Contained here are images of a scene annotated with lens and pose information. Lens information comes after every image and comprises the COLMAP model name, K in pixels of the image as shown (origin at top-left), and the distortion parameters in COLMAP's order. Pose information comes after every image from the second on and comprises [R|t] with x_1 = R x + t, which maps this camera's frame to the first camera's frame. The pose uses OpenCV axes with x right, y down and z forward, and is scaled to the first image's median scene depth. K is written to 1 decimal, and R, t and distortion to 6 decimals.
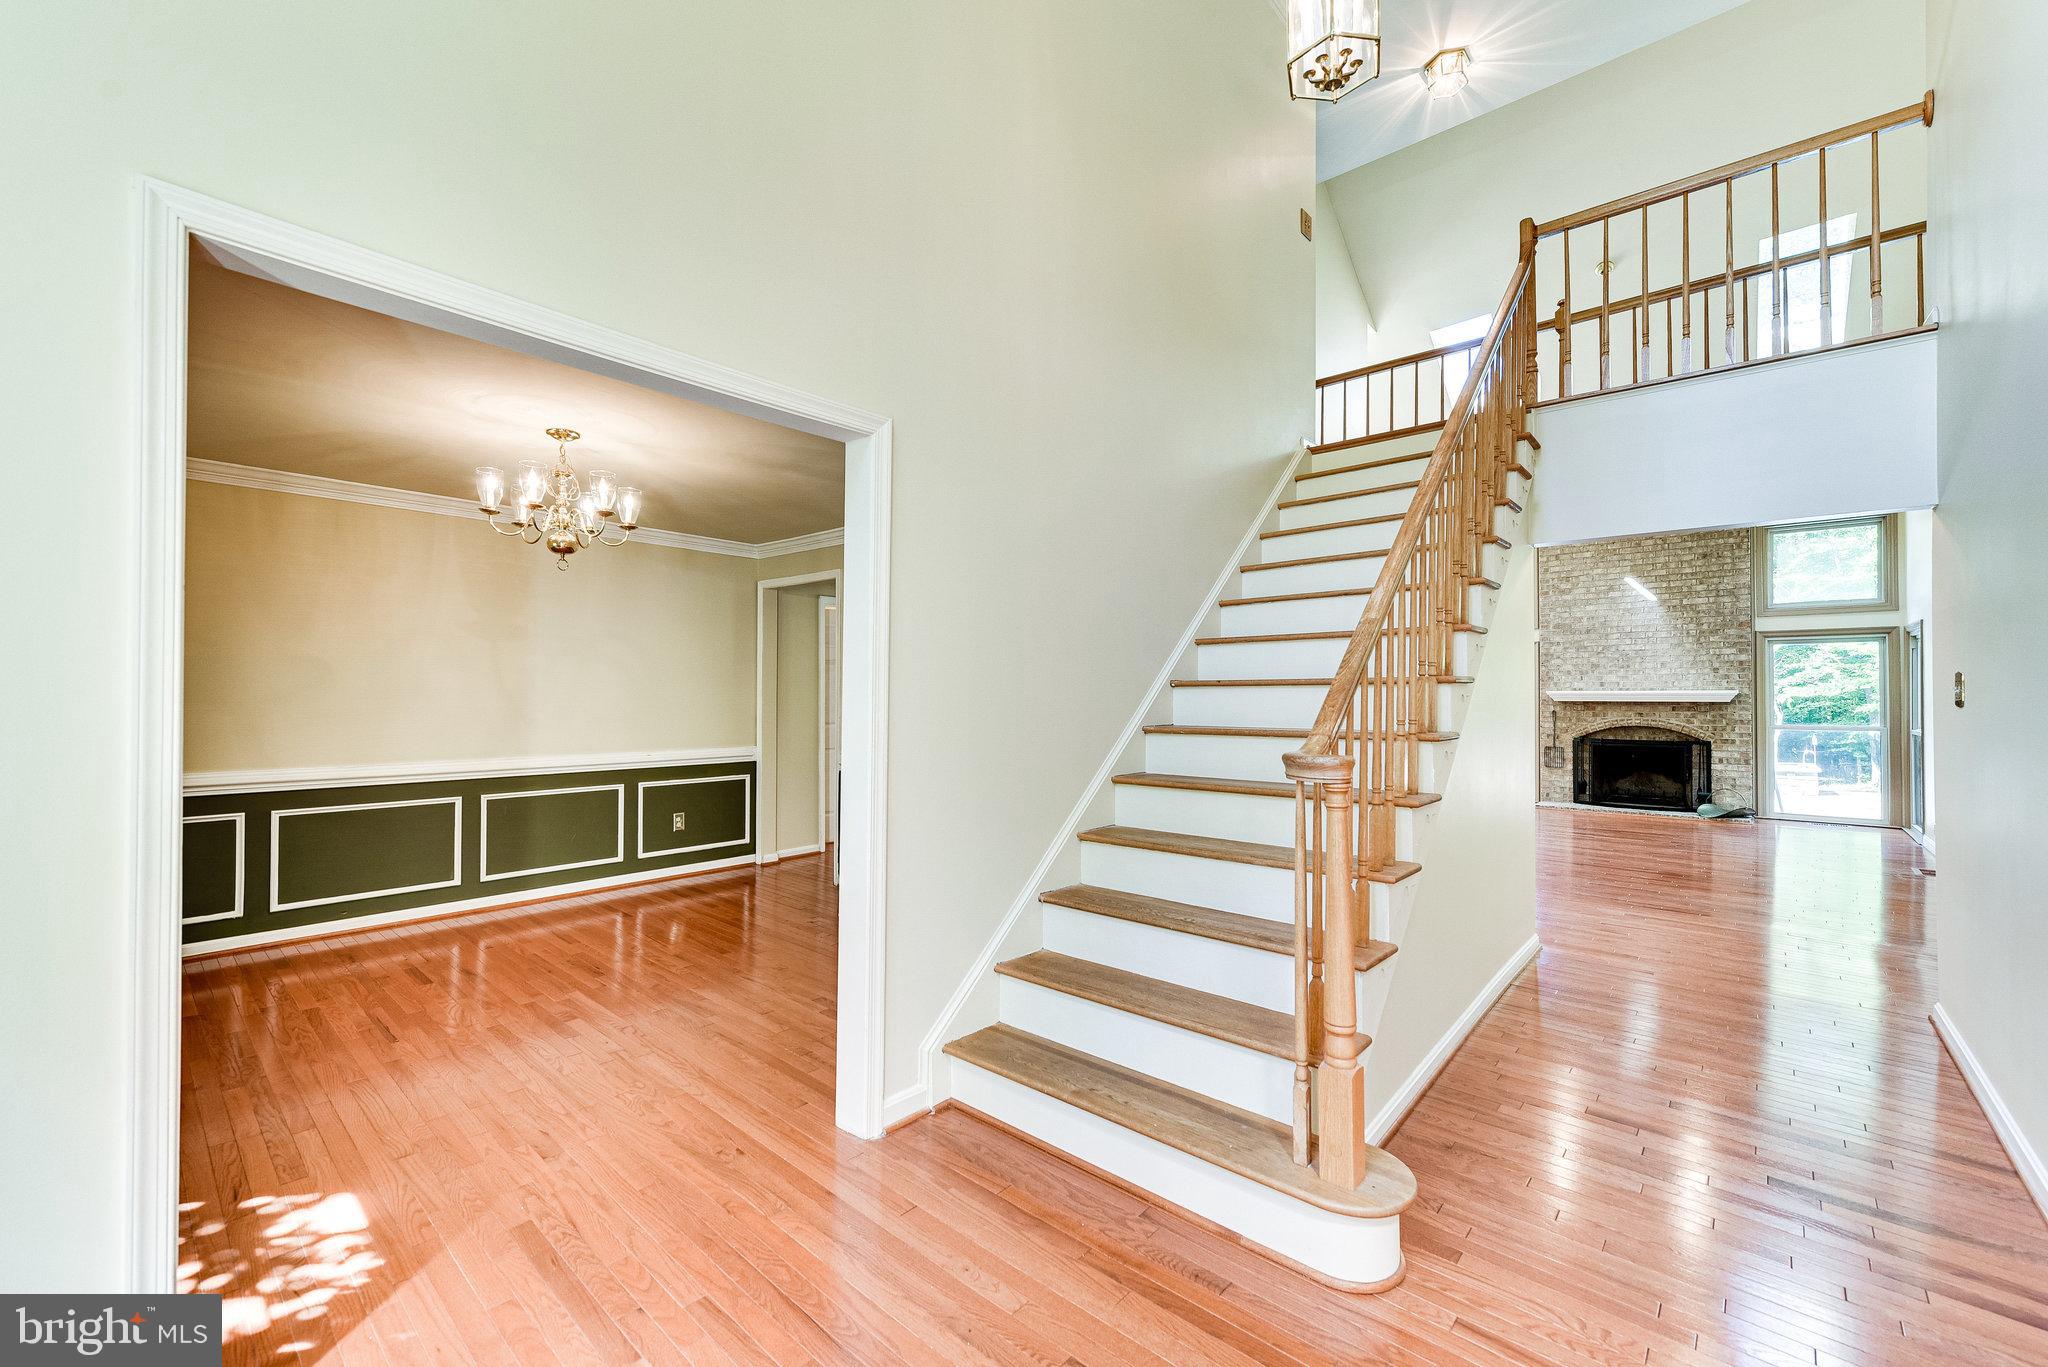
lens RADIAL K [[816.7, 0, 1020.2], [0, 816.7, 677.8], [0, 0, 1]] dist [-0.002426, -0.000376]
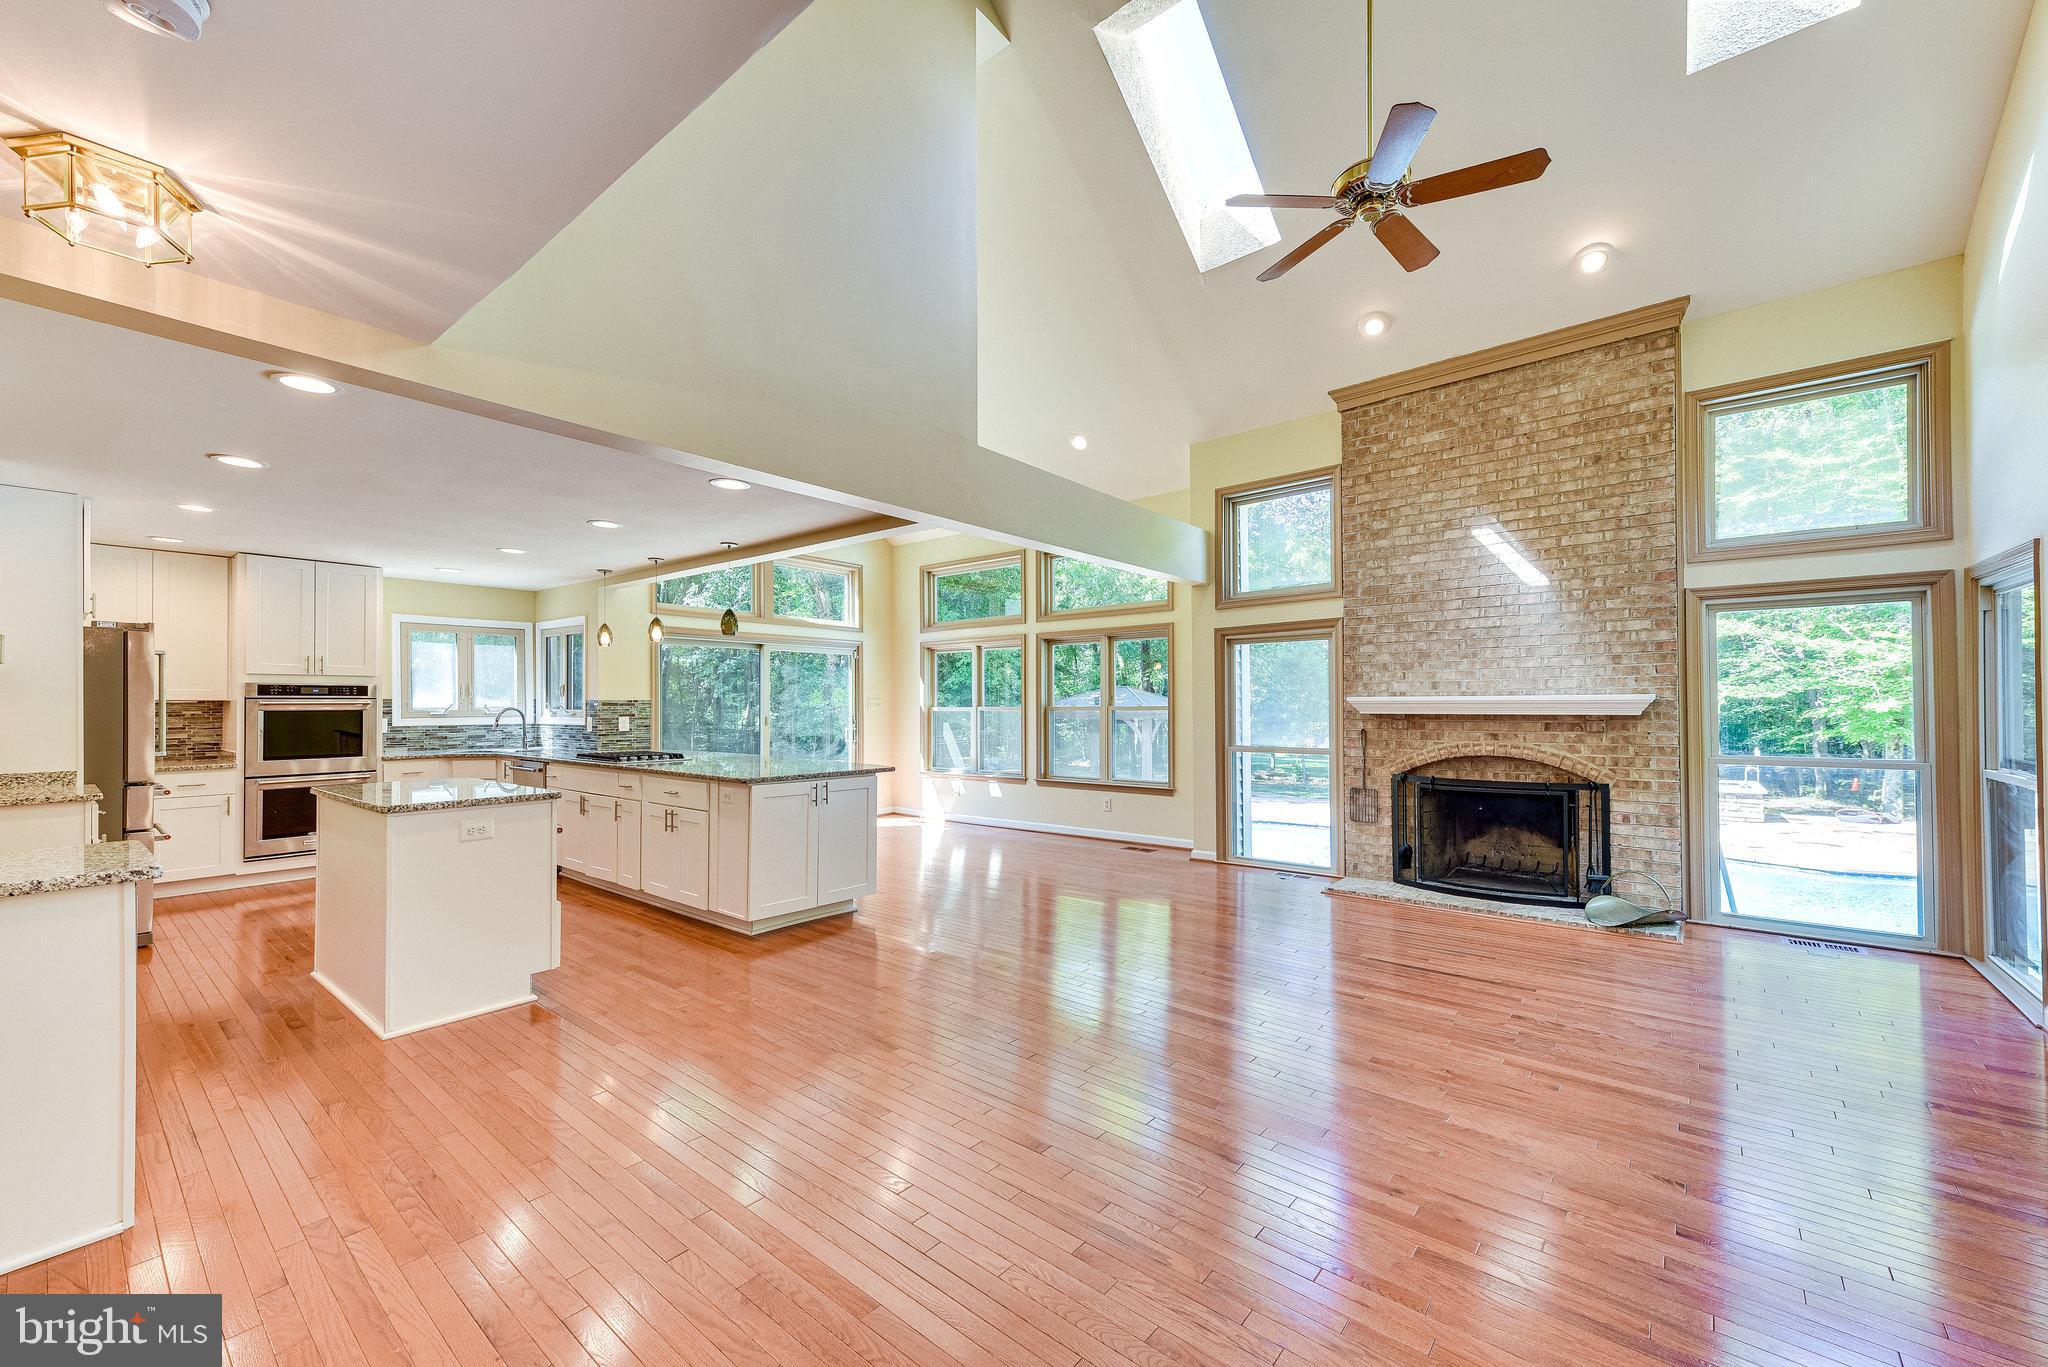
lens RADIAL K [[800.0, 0, 1024.0], [0, 800.0, 683.5], [0, 0, 1]] dist [0.016972, -0.006035]
pose [[0.998922, -0.005874, 0.046038, 0.633253], [0.005974, 0.999980, -0.002027, 0.009722], [-0.046025, 0.002300, 0.998938, 0.698910]]
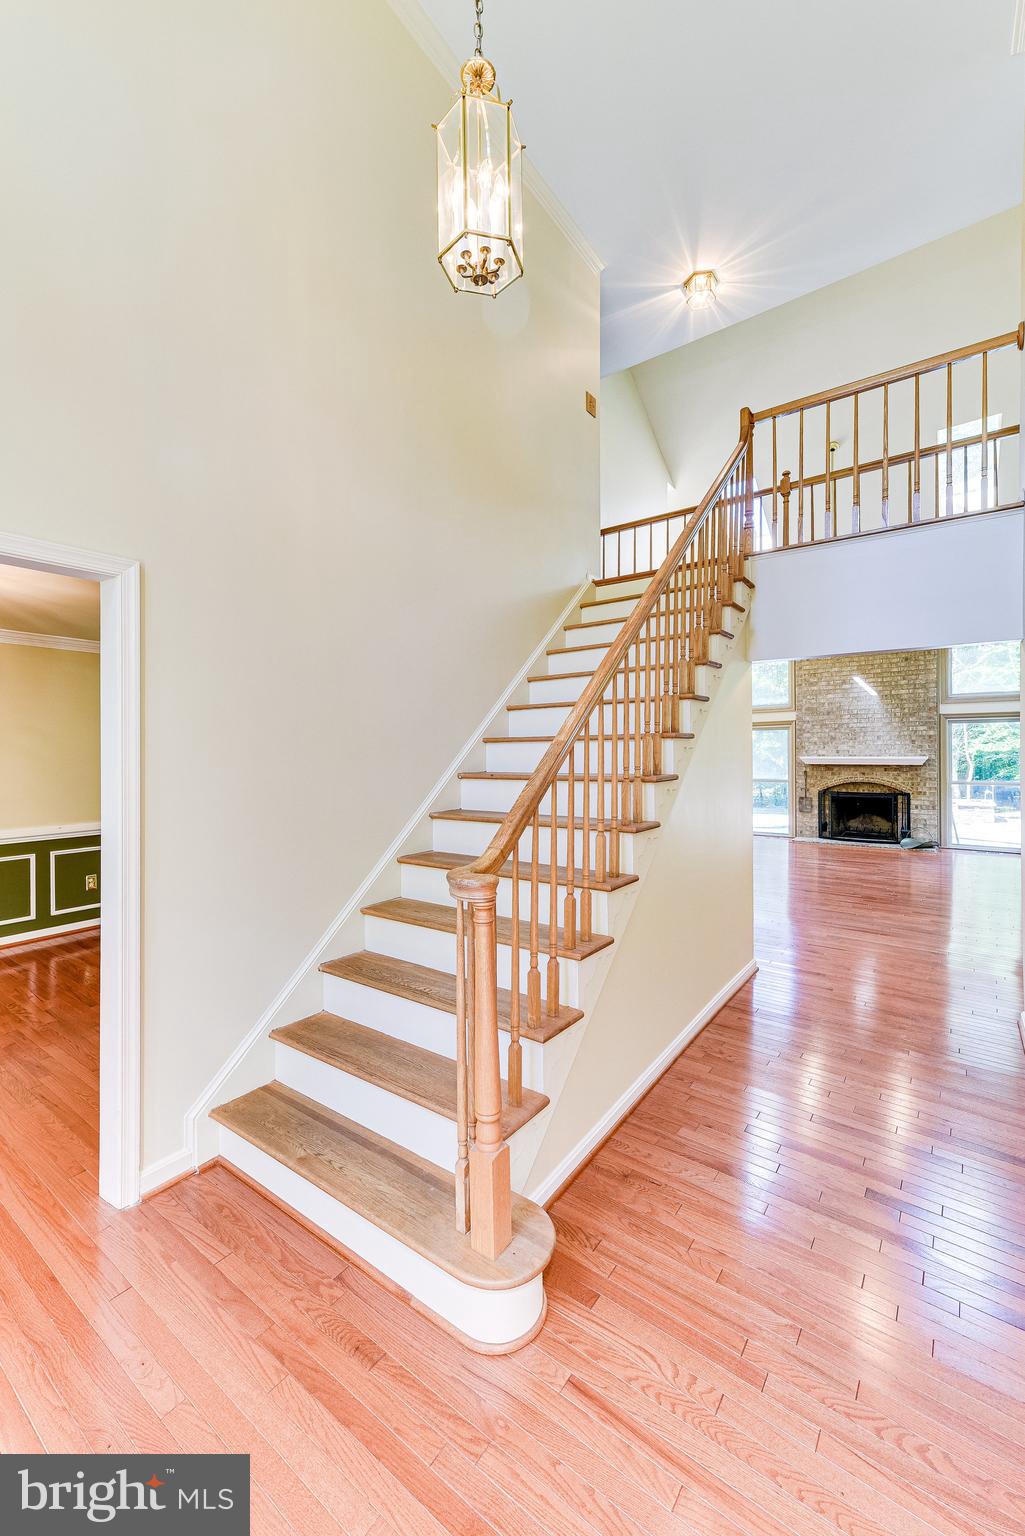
lens RADIAL K [[609.2, 0, 518.5], [0, 609.2, 745.1], [0, 0, 1]] dist [0.014160, -0.003979]
pose [[0.994603, -0.007625, 0.103471, 0.116641], [0.006309, 0.999895, 0.013035, -0.032943], [-0.103560, -0.012312, 0.994547, 0.049618]]
